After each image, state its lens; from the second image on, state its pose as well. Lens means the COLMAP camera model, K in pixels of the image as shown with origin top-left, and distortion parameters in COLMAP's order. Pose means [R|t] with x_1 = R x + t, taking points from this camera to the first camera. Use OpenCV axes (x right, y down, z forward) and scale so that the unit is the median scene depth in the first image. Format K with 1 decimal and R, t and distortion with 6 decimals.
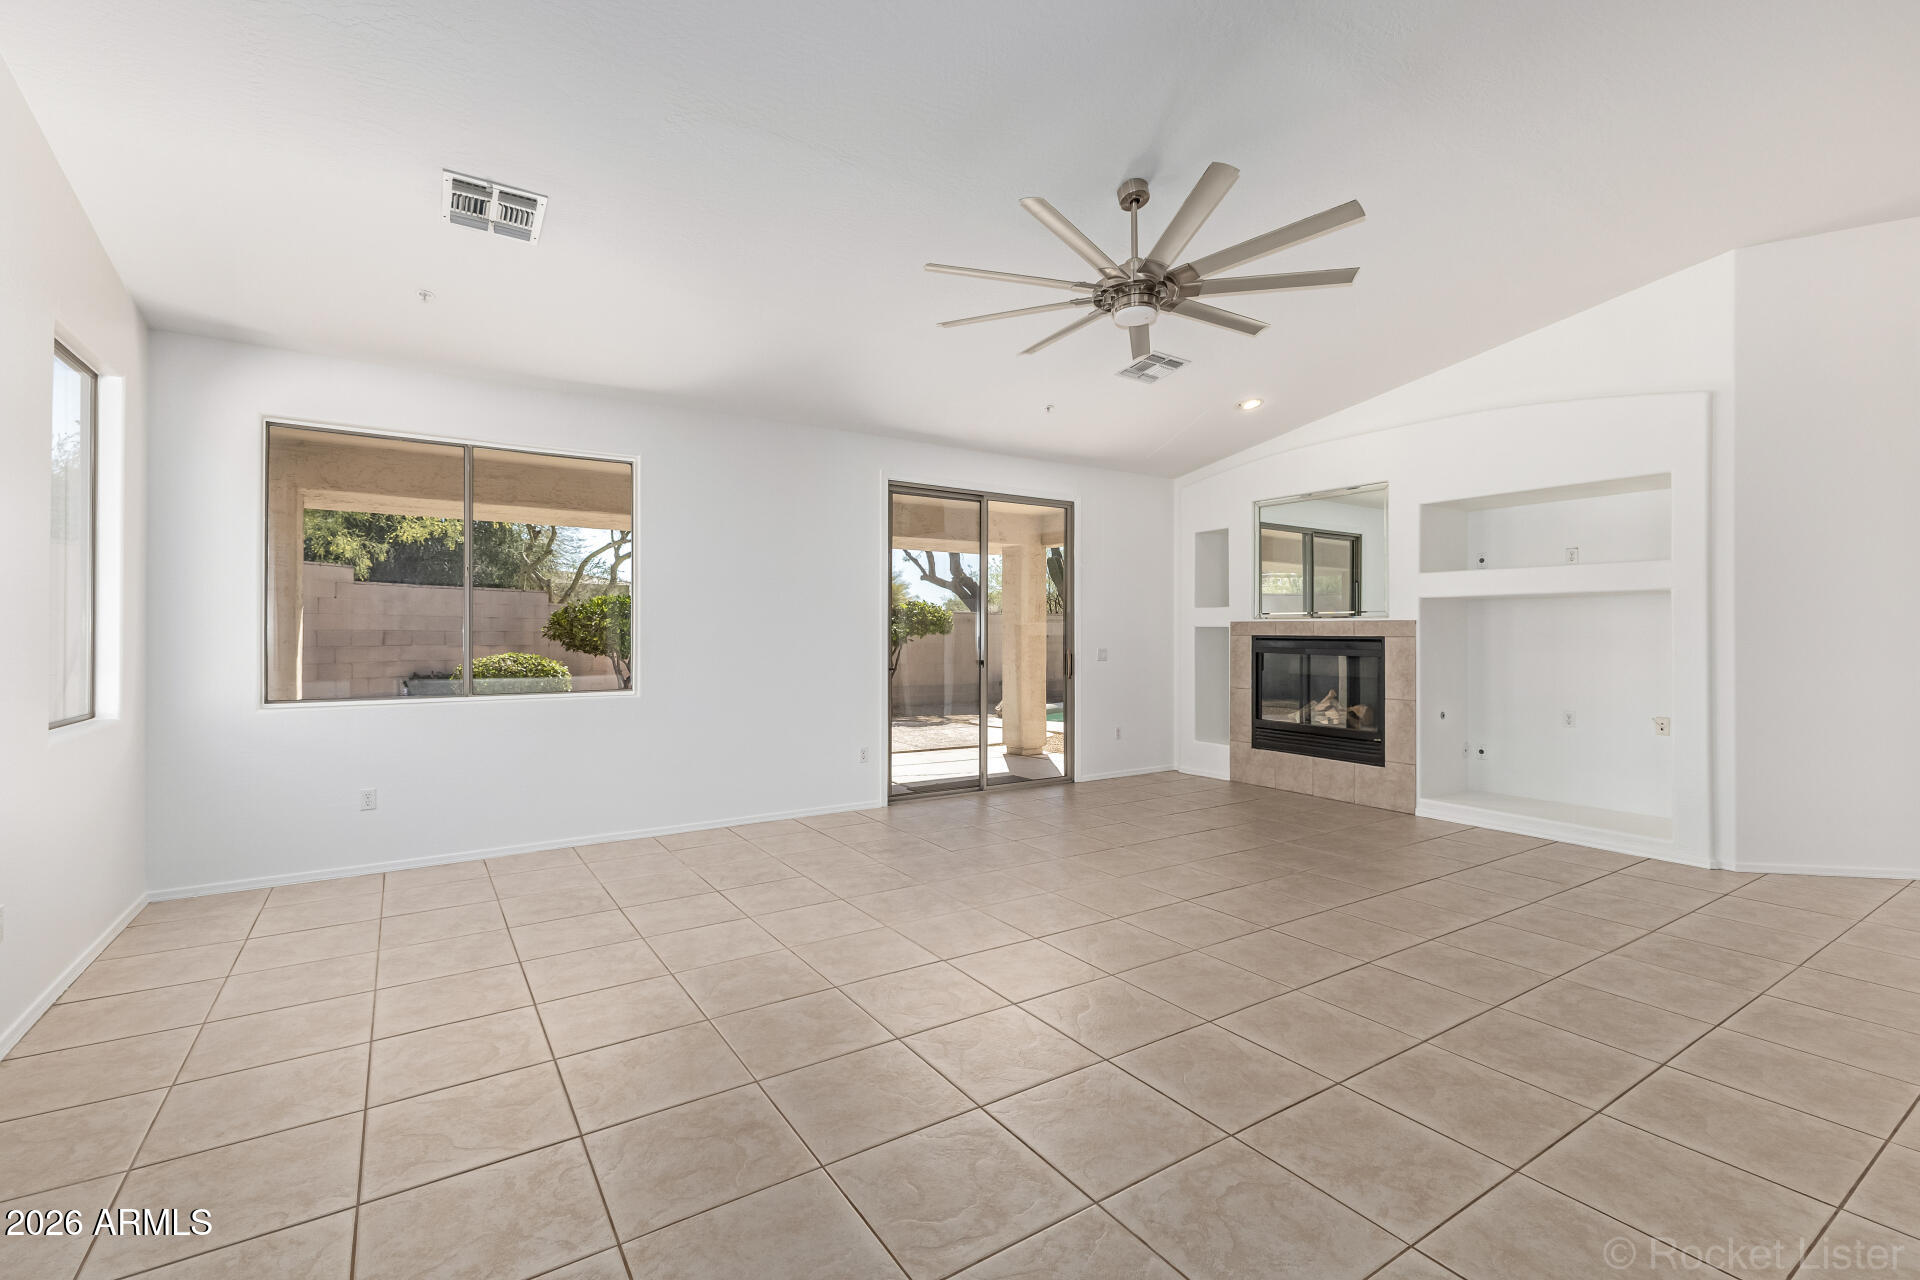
lens RADIAL K [[834.0, 0, 974.2], [0, 834.0, 635.0], [0, 0, 1]] dist [0.001639, -0.000882]
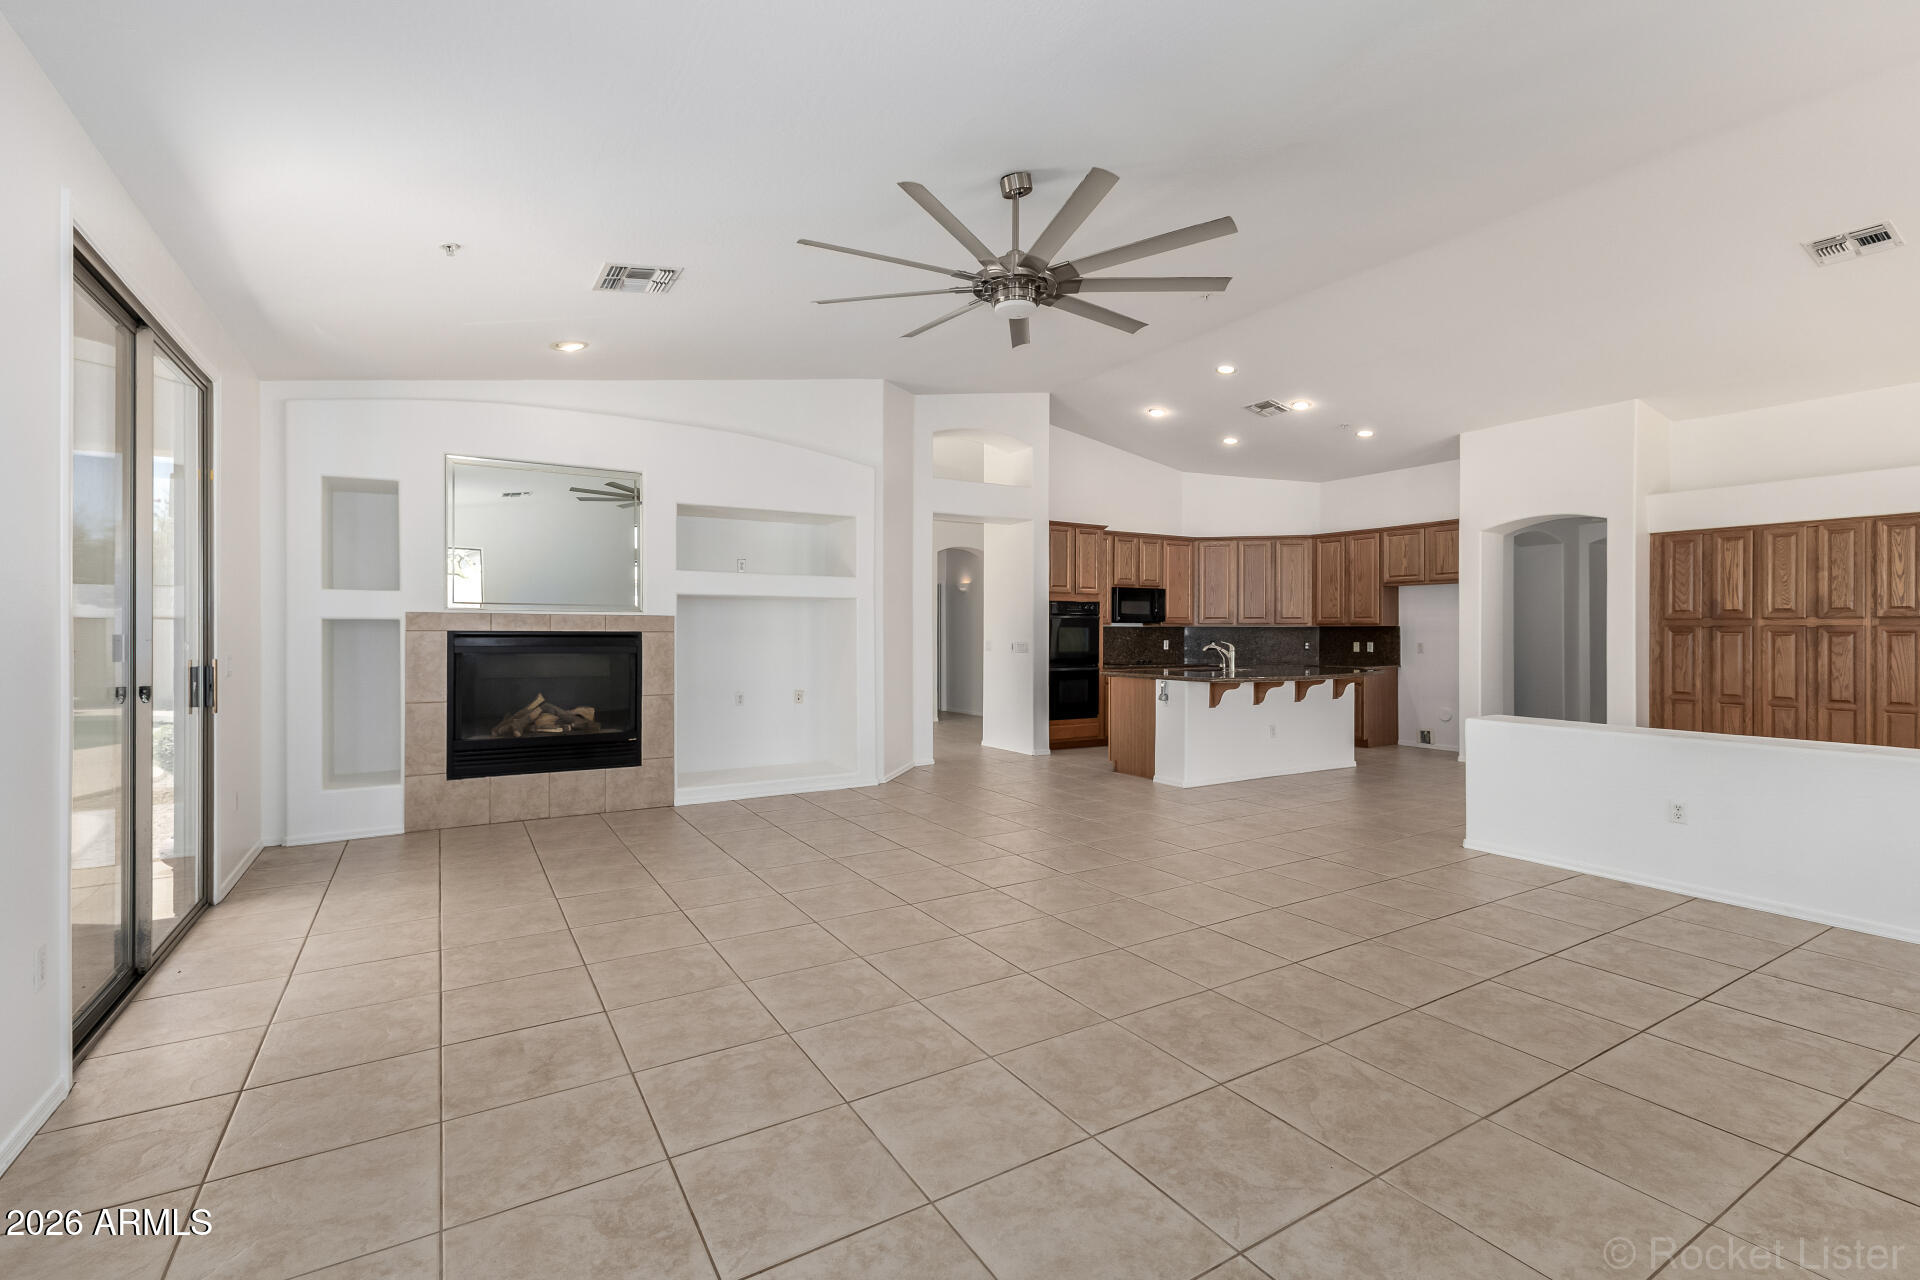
lens RADIAL K [[834.0, 0, 953.5], [0, 834.0, 632.0], [0, 0, 1]] dist [0.001639, -0.000882]
pose [[0.067829, -0.004510, 0.997687, -0.456714], [0.002149, 0.999988, 0.004374, -0.001375], [-0.997695, 0.001847, 0.067838, 0.571370]]
